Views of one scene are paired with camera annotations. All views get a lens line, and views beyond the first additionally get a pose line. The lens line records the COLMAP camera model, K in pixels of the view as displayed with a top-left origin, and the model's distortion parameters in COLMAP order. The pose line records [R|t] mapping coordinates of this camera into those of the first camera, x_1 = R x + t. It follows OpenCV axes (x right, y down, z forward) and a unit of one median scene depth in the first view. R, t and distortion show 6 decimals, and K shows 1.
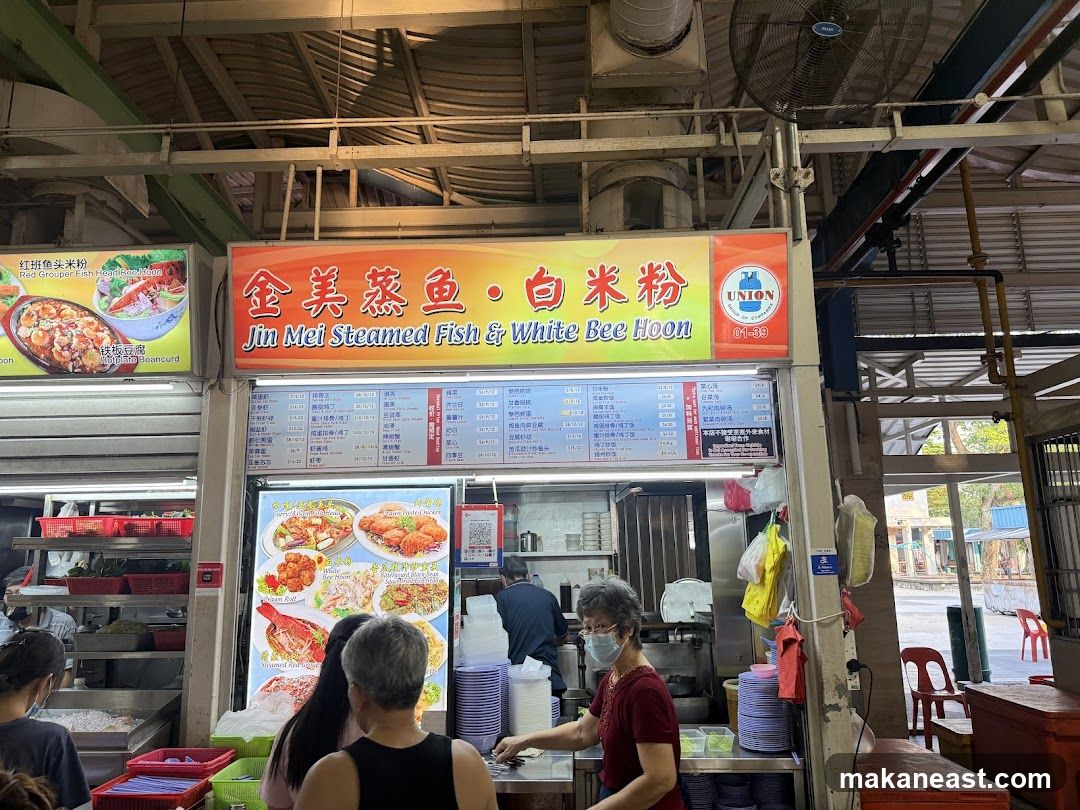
lens RADIAL K [[754.5, 0, 541.4], [0, 754.5, 404.2], [0, 0, 1]] dist [0.164527, -0.302088]
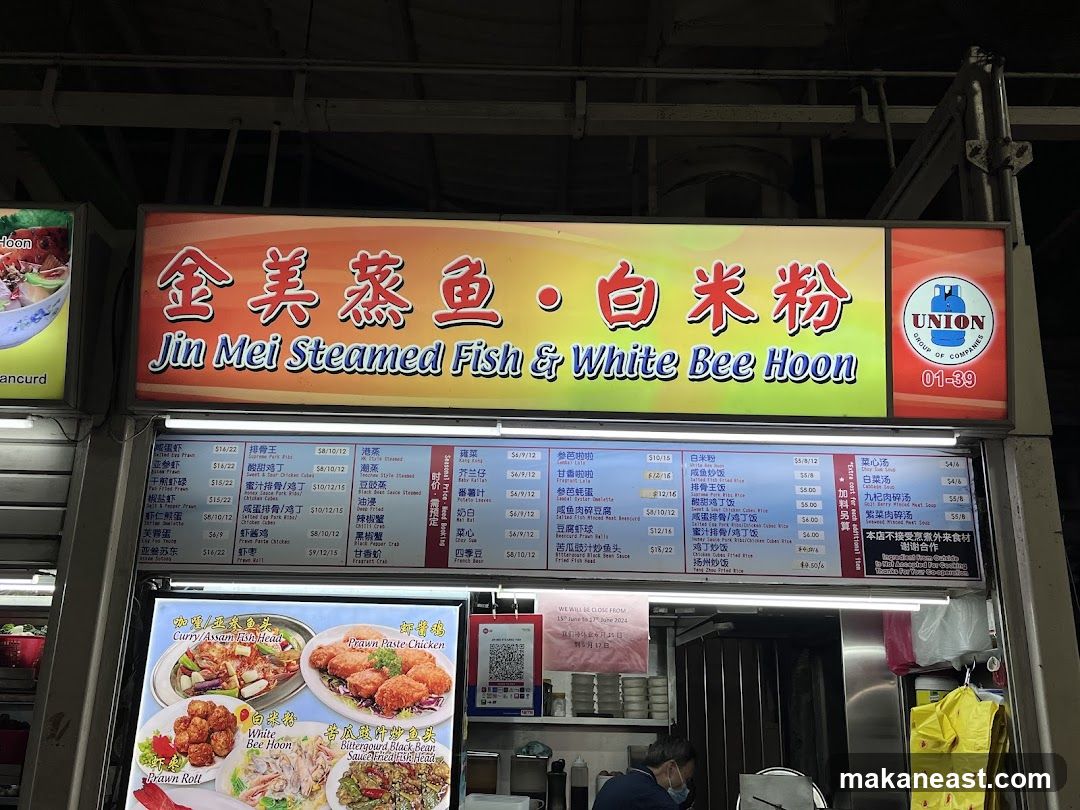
lens RADIAL K [[1019.9, 0, 540.0], [0, 1019.9, 405.0], [0, 0, 1]] dist [0.088453, -0.162287]
pose [[0.998830, 0.046260, 0.014100, -0.074984], [-0.044583, 0.993764, -0.102201, 0.029840], [-0.018740, 0.101453, 0.994664, 0.147749]]
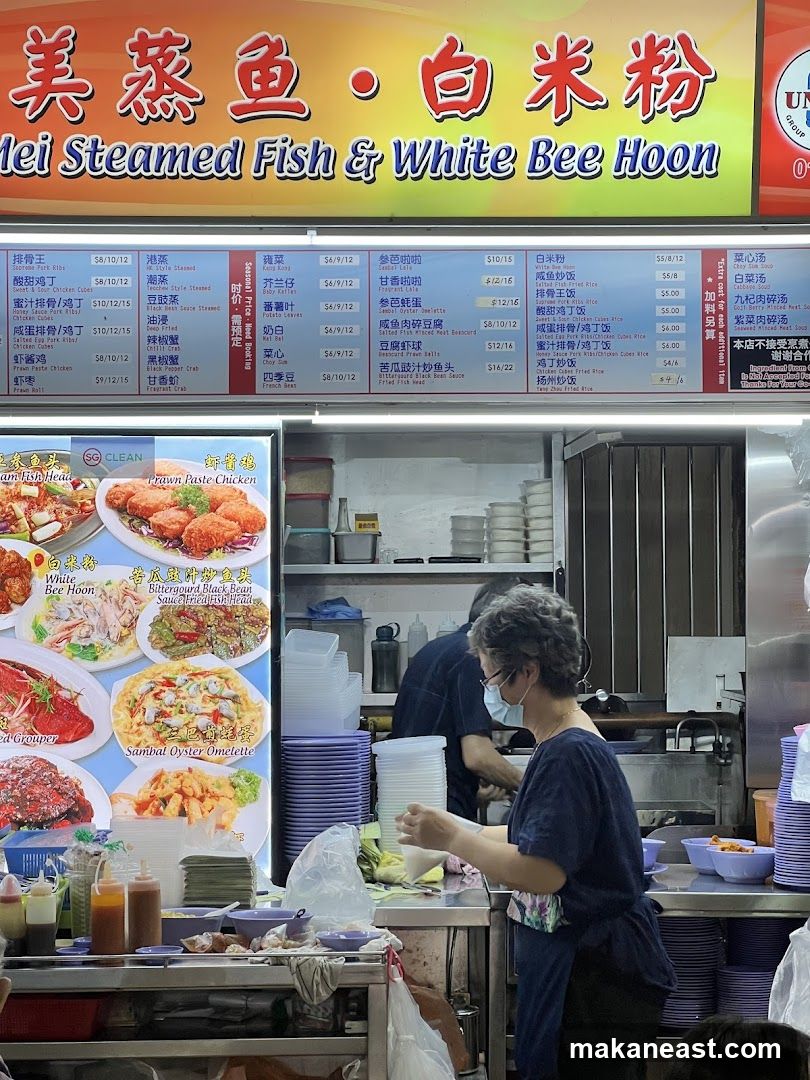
lens RADIAL K [[2472.9, 0, 424.2], [0, 2472.9, 525.4], [0, 0, 1]] dist [-0.100918, 4.448508]
pose [[0.998633, 0.013957, 0.050377, -0.100580], [-0.021994, 0.986430, 0.162700, -0.120672], [-0.047423, -0.163586, 0.985389, -0.784692]]
